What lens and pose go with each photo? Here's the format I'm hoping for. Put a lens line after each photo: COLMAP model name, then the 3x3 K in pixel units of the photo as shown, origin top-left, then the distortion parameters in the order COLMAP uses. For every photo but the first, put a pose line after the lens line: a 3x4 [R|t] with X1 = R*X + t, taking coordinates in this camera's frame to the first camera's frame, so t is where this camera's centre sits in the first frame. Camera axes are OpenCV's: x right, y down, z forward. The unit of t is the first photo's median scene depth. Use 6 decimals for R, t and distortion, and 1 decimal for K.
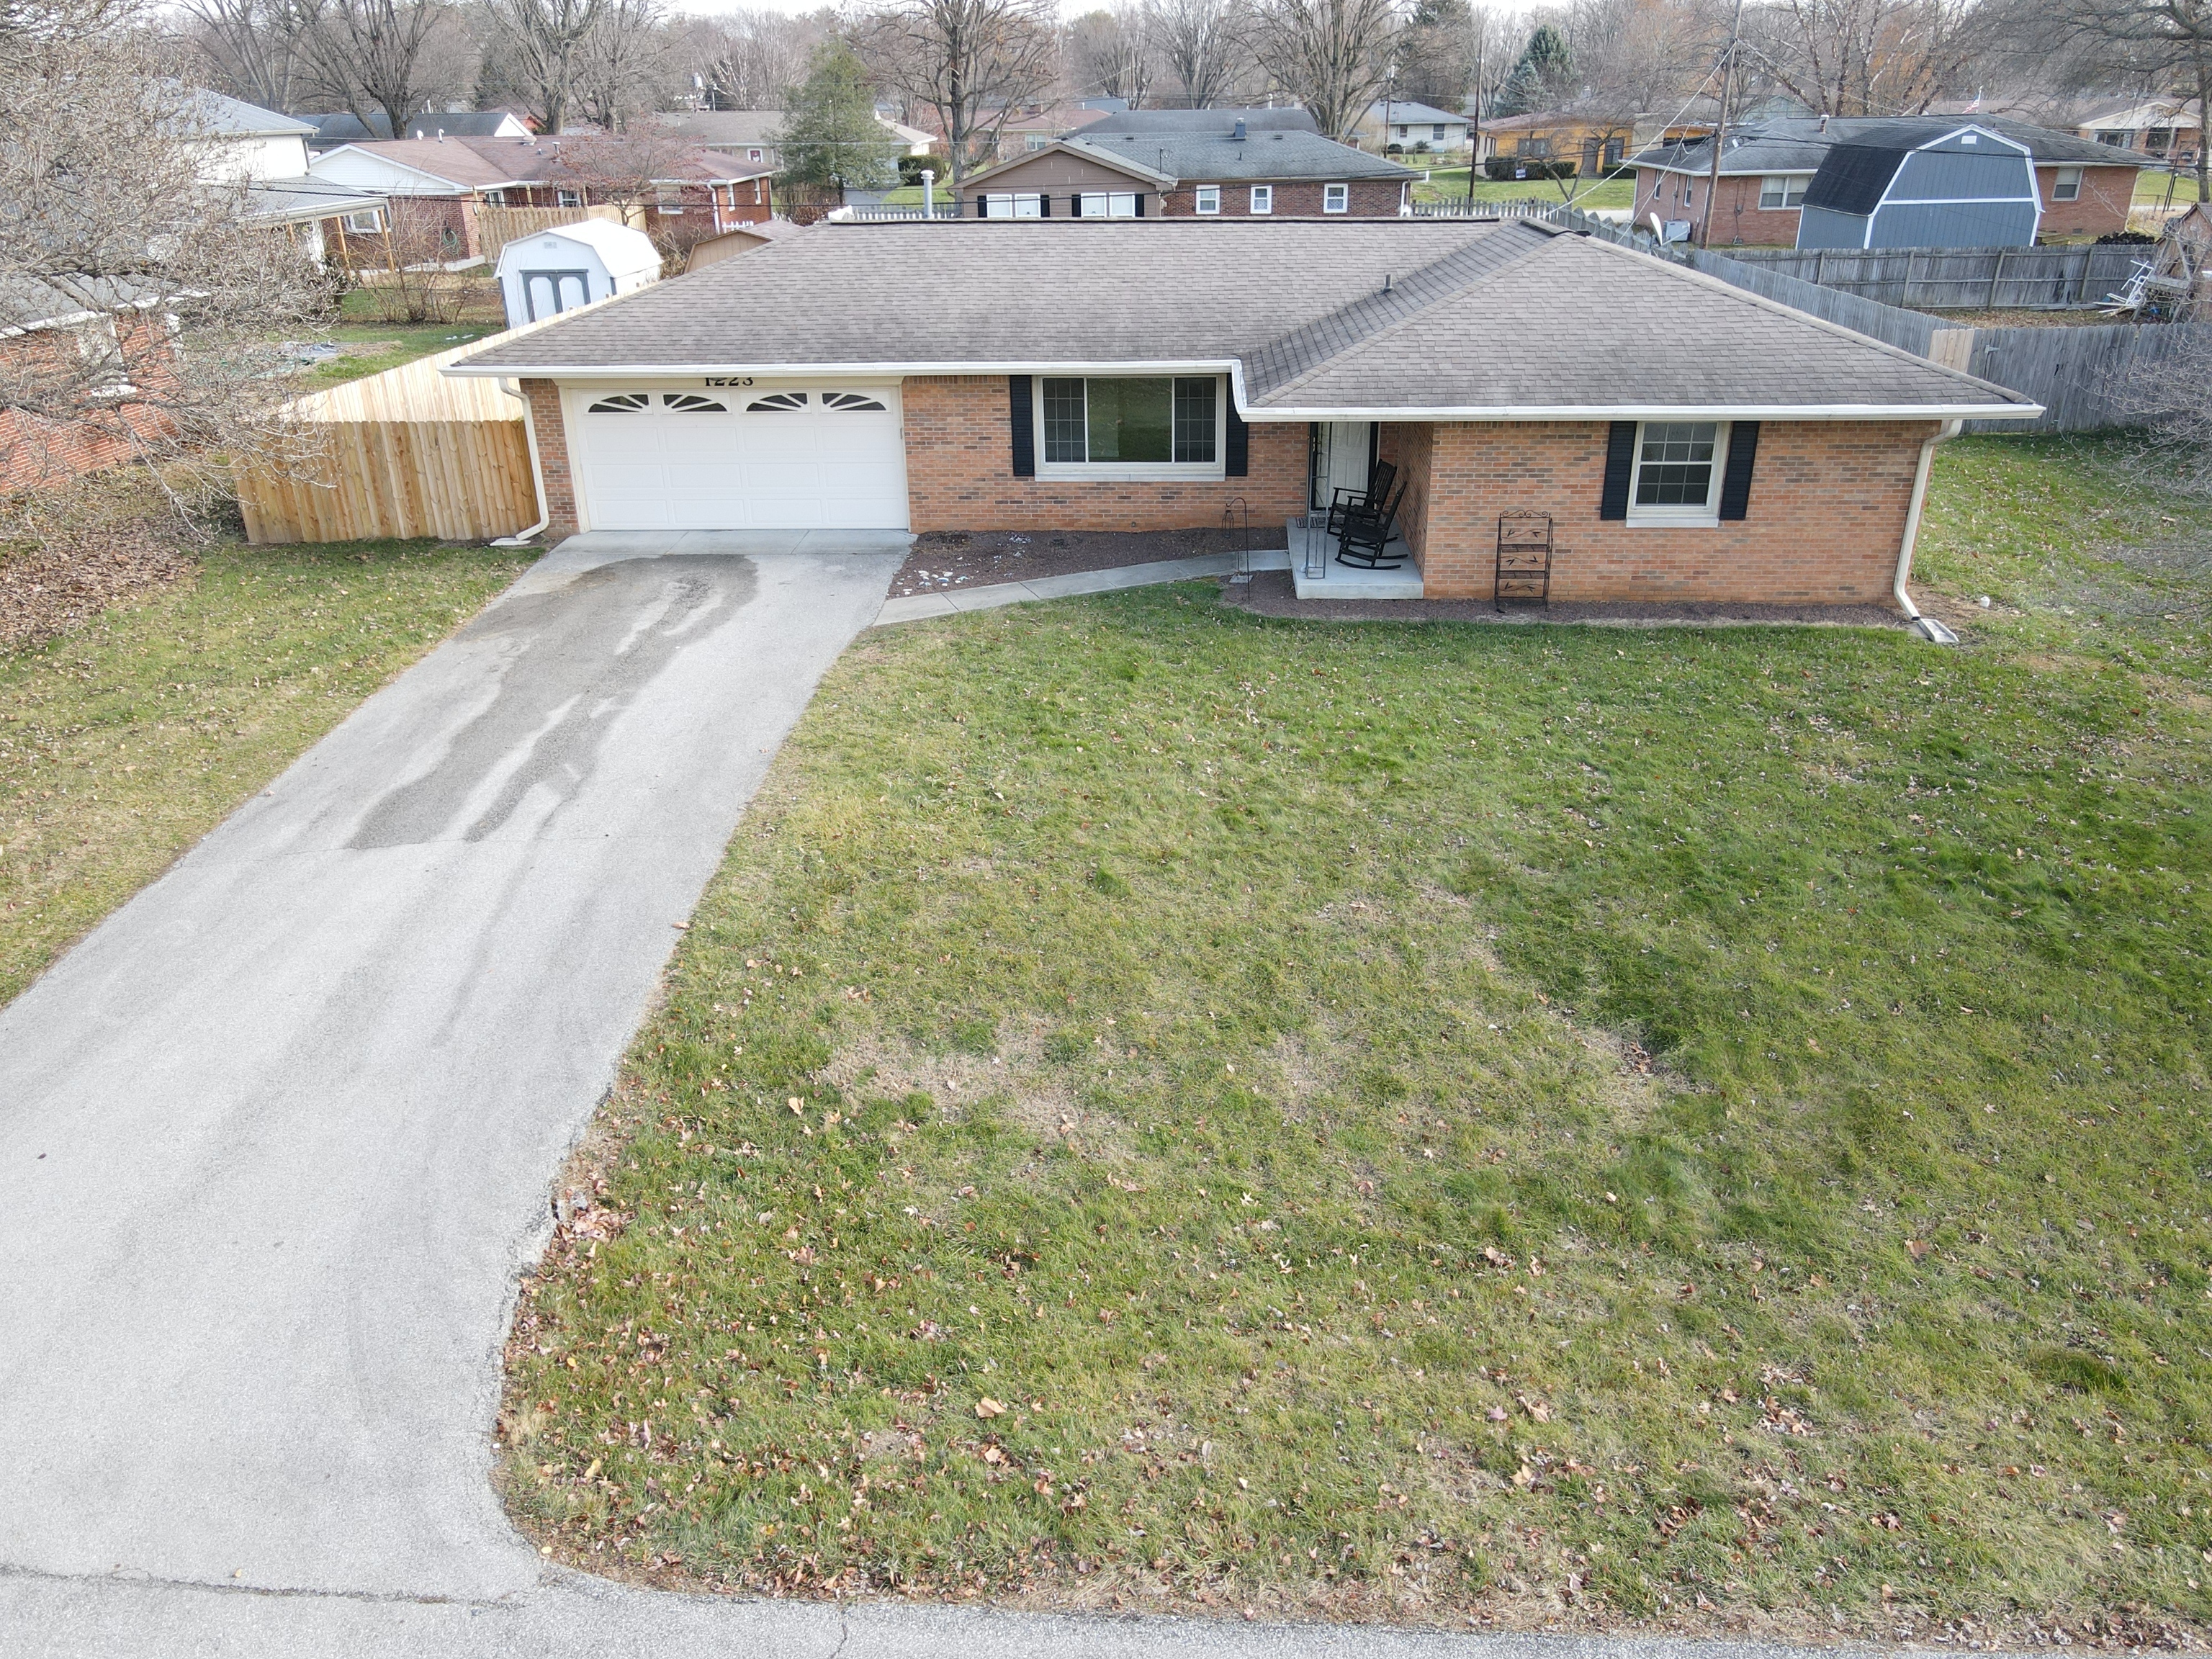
lens RADIAL K [[1637.1, 0, 1102.1], [0, 1637.1, 831.4], [0, 0, 1]] dist [-0.002812, 0.018284]
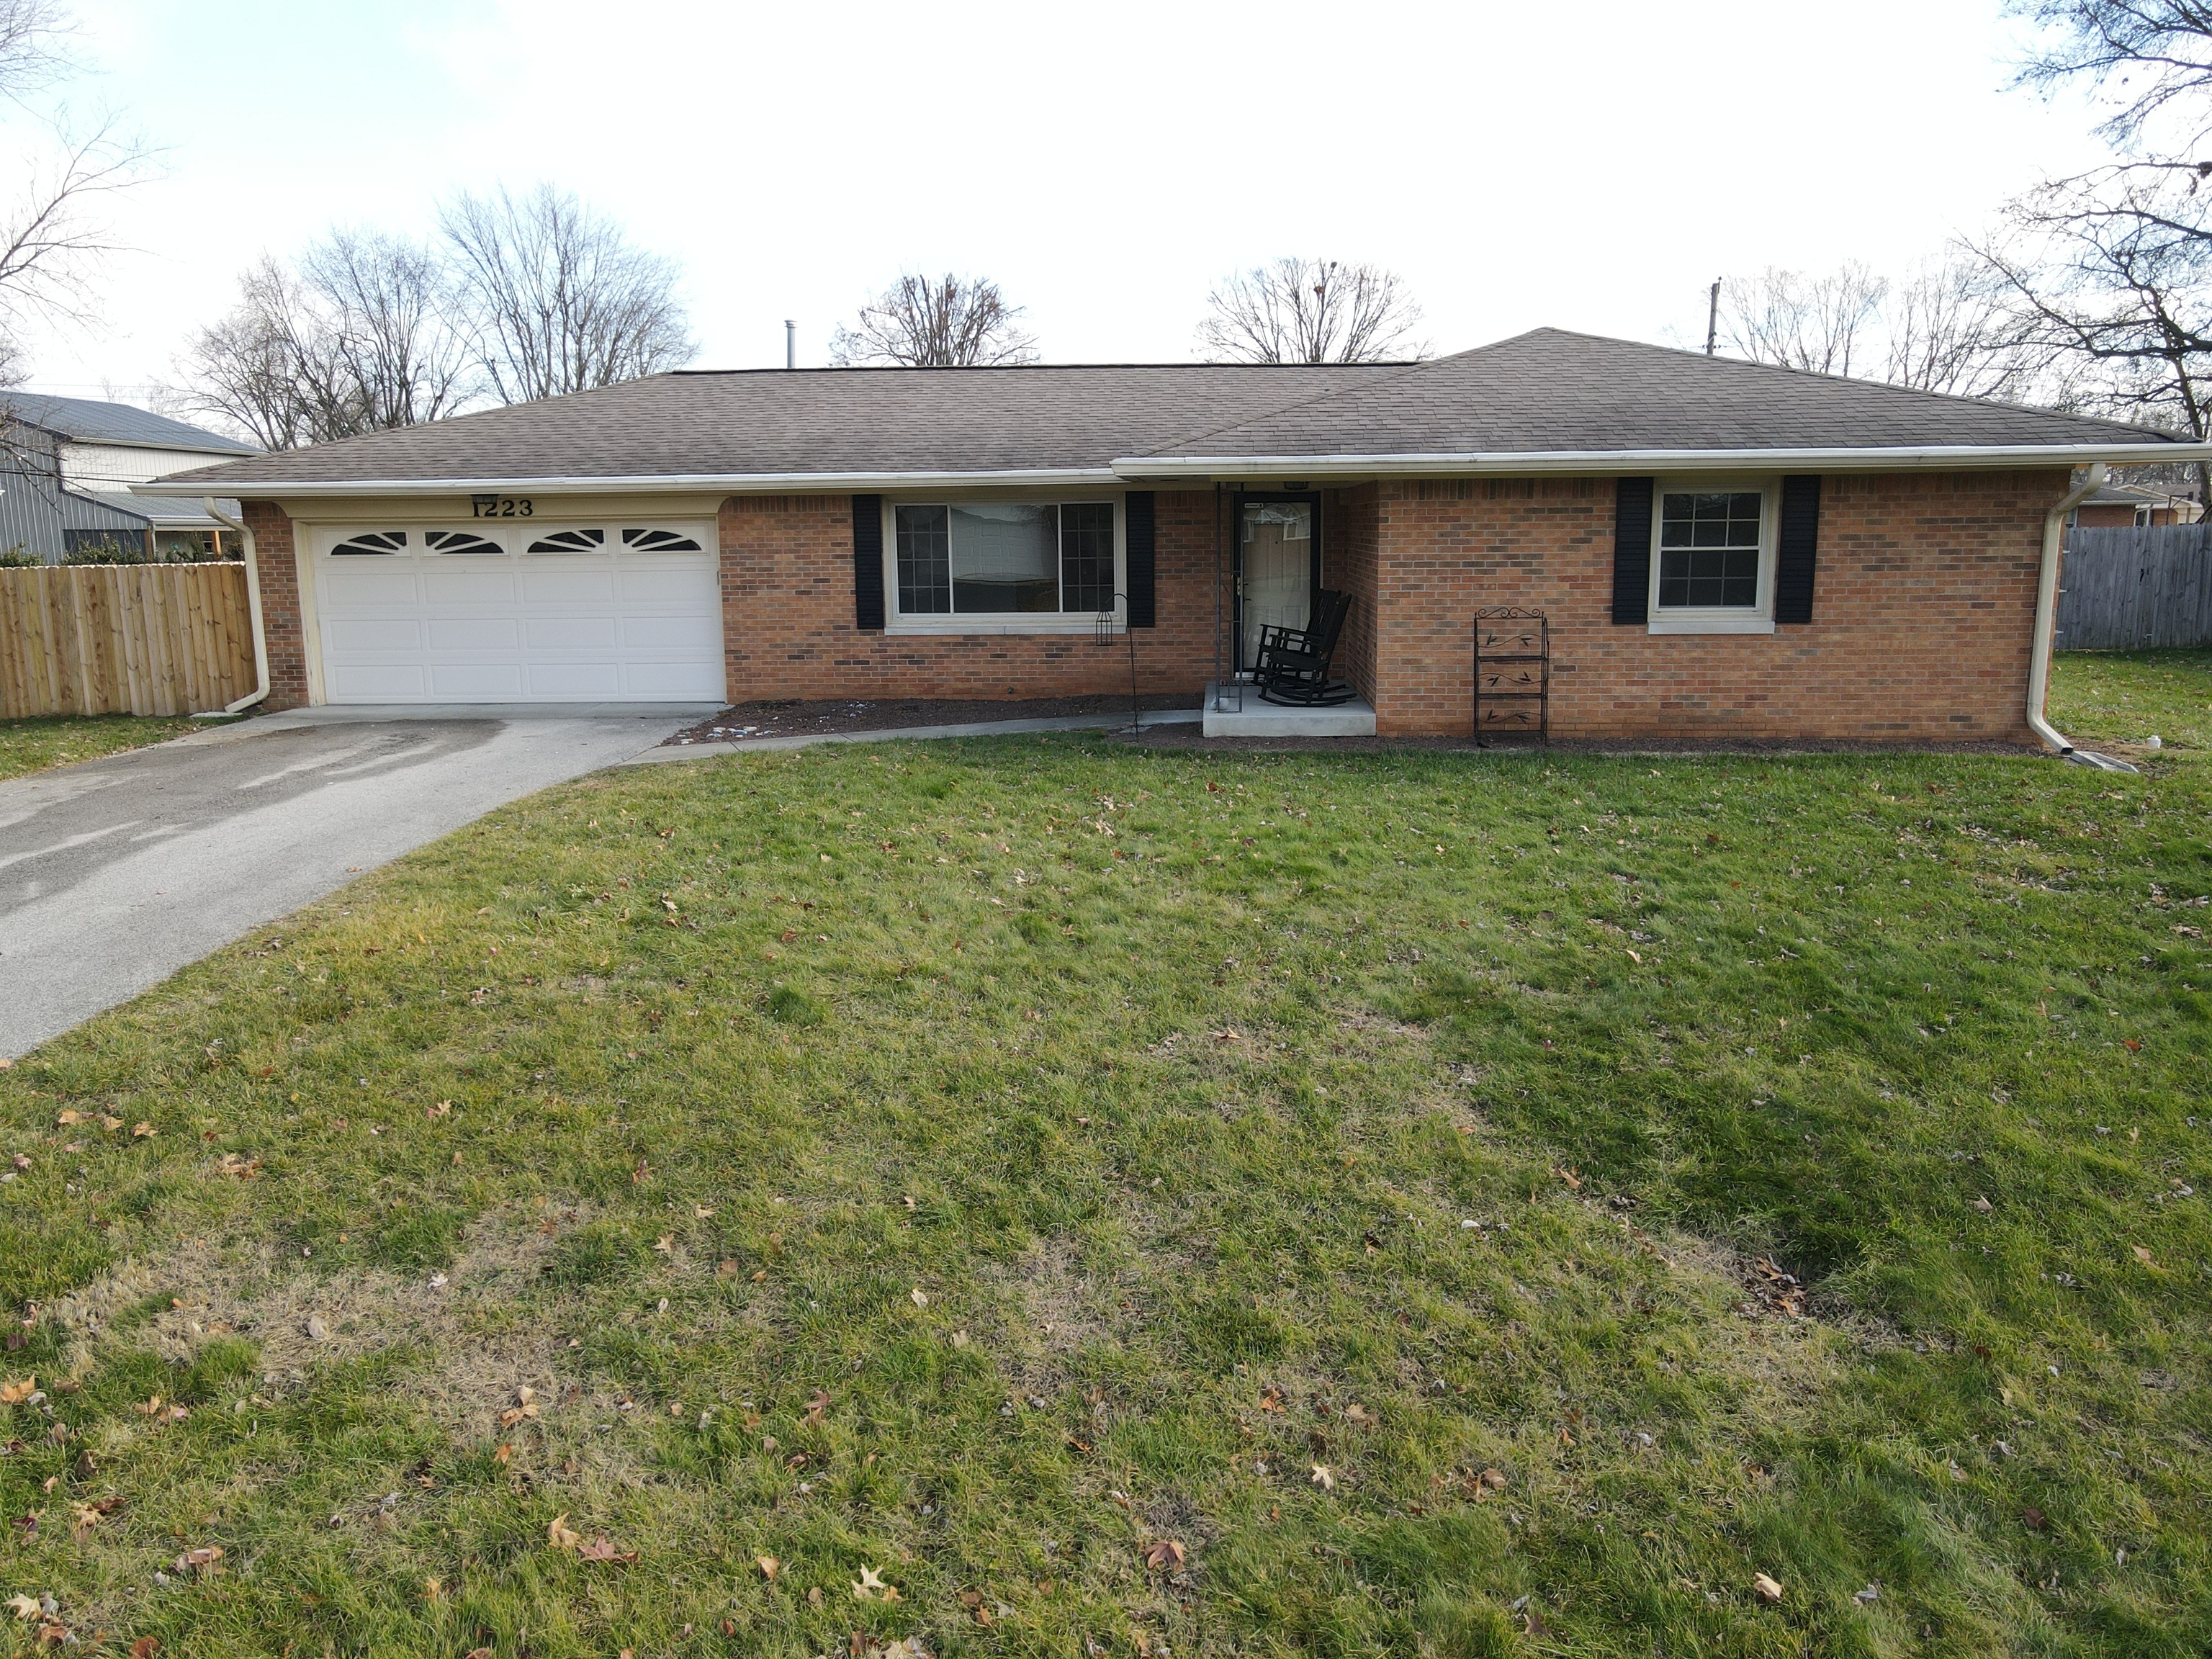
lens RADIAL K [[1637.1, 0, 1107.7], [0, 1637.1, 816.0], [0, 0, 1]] dist [-0.002812, 0.018284]
pose [[0.999961, 0.006067, -0.006349, 0.103703], [-0.007486, 0.966889, -0.255087, 0.099759], [0.004592, 0.255125, 0.966897, 0.387719]]
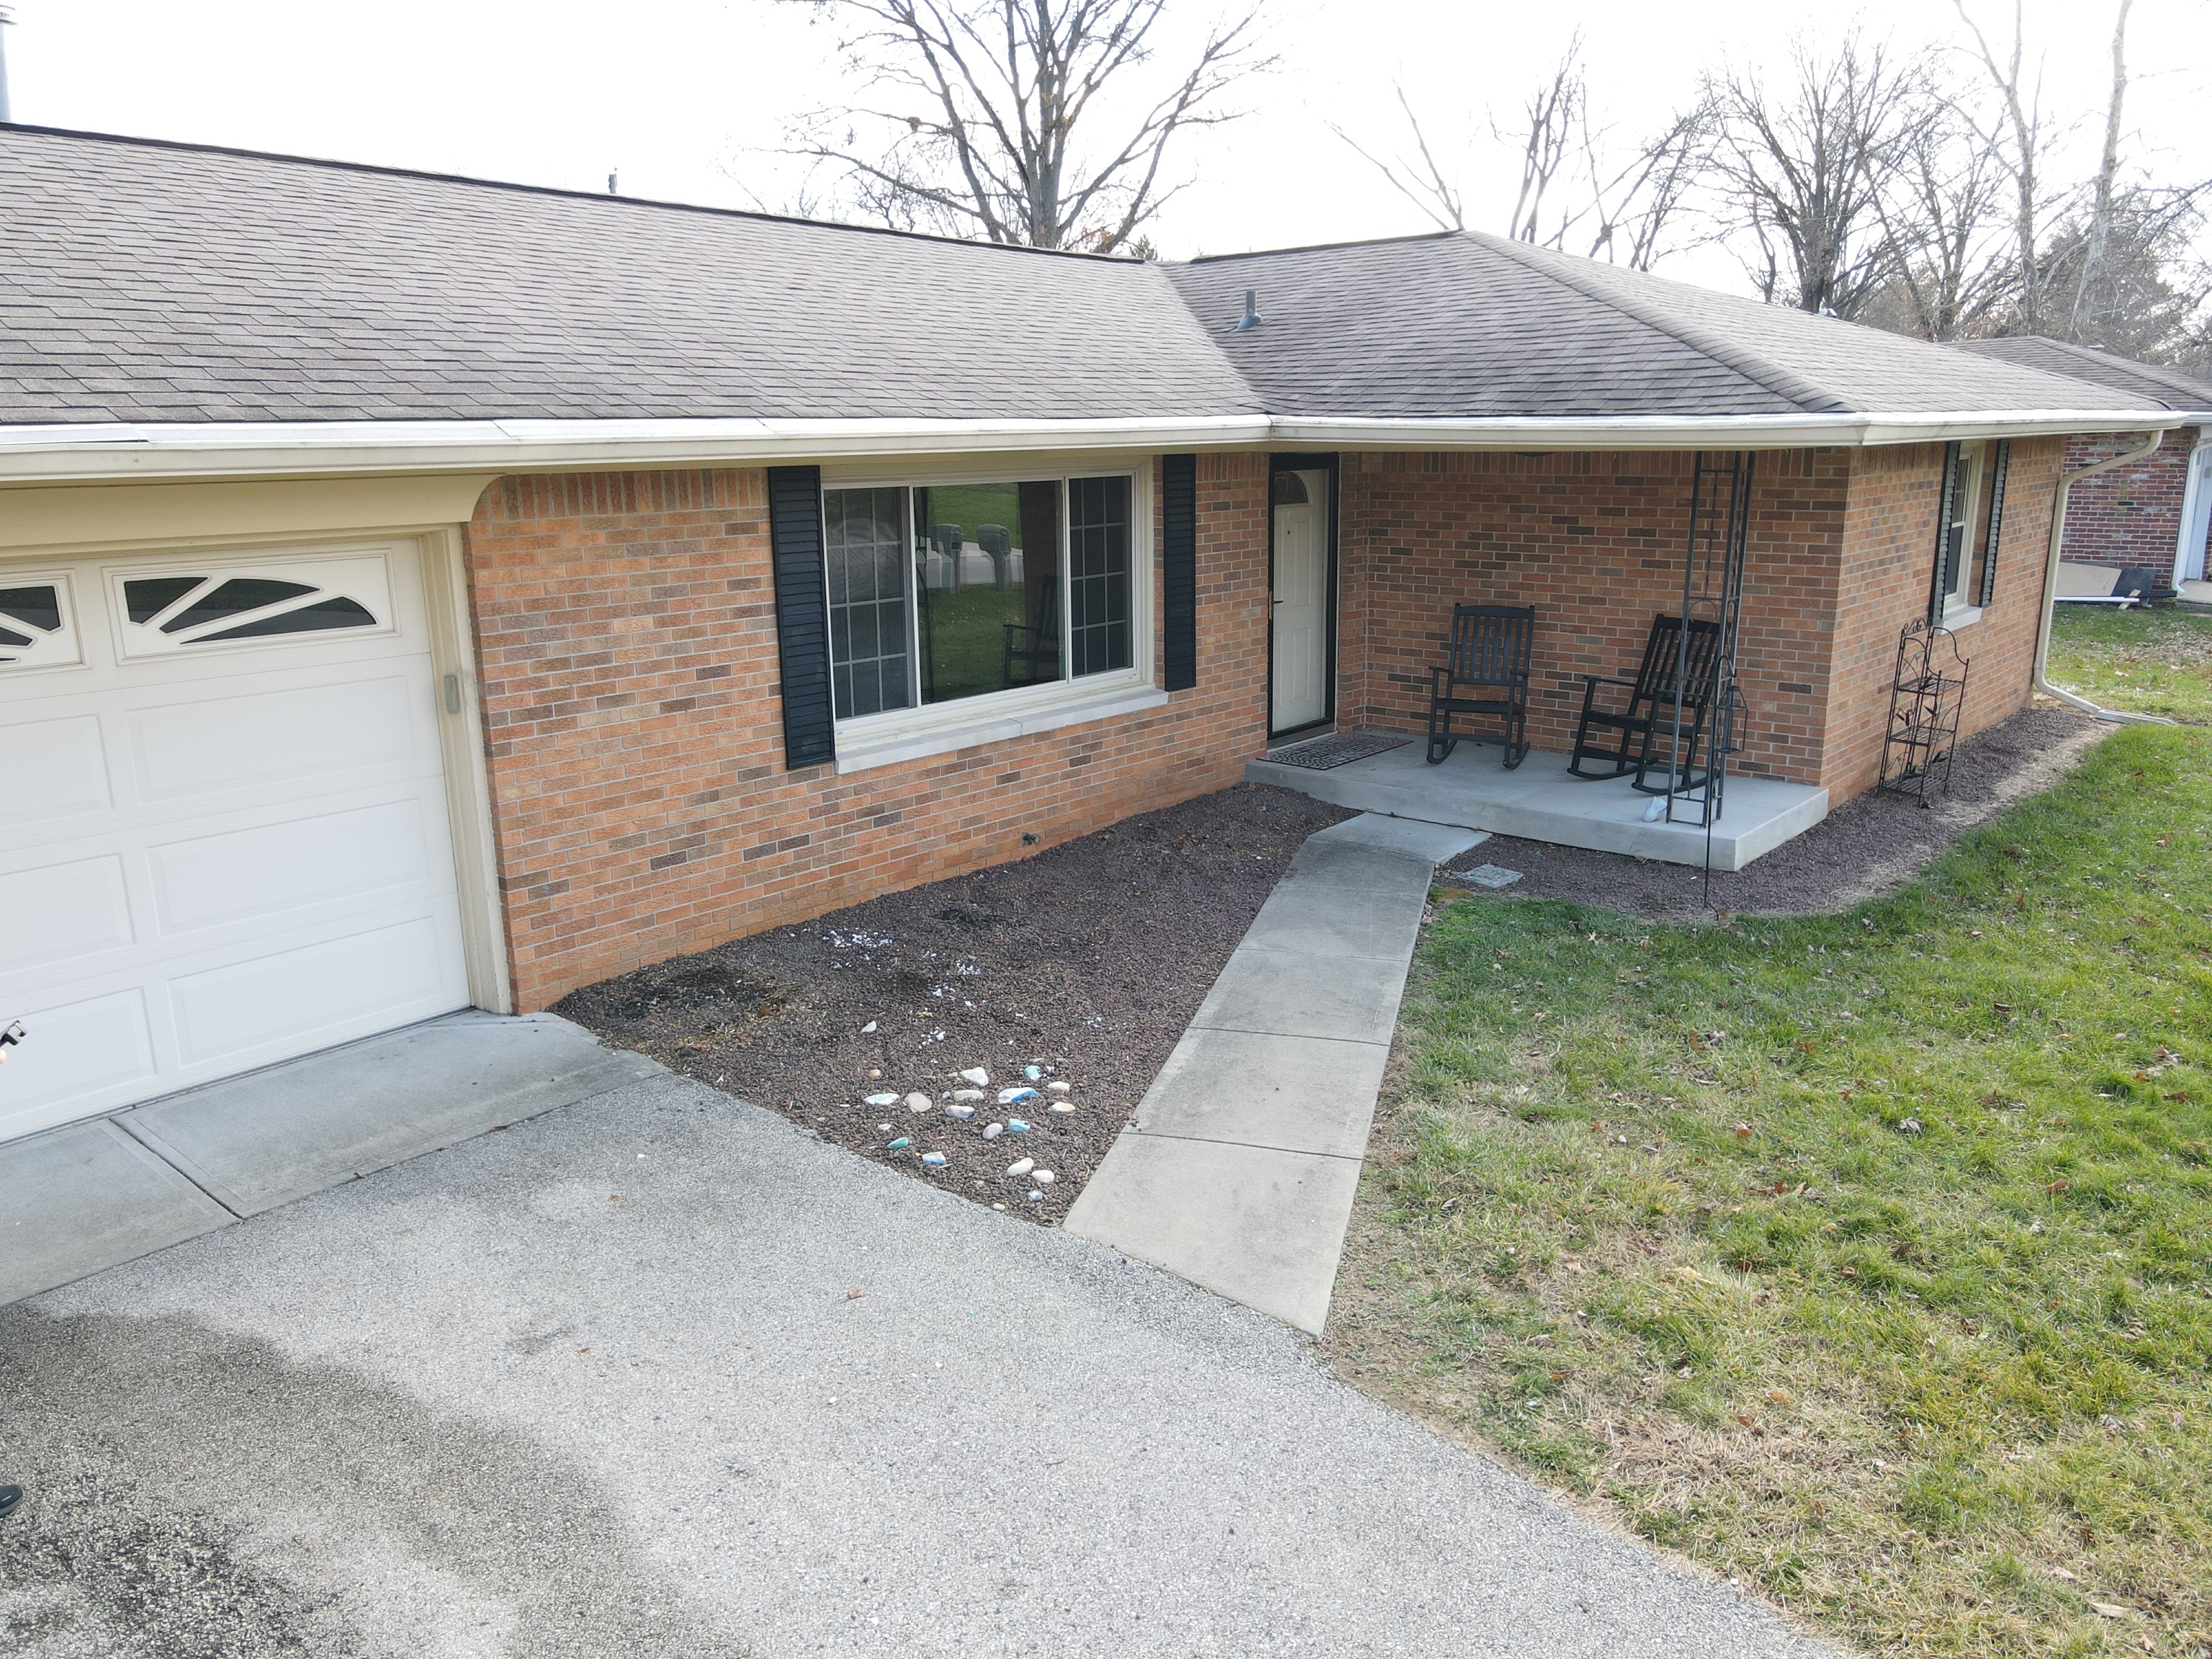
lens RADIAL K [[1637.1, 0, 1096.9], [0, 1637.1, 829.0], [0, 0, 1]] dist [-0.002812, 0.018284]
pose [[0.598323, -0.183939, 0.779856, -0.418405], [0.335521, 0.941368, -0.035385, -0.249219], [-0.727623, 0.282830, 0.624957, 1.077128]]
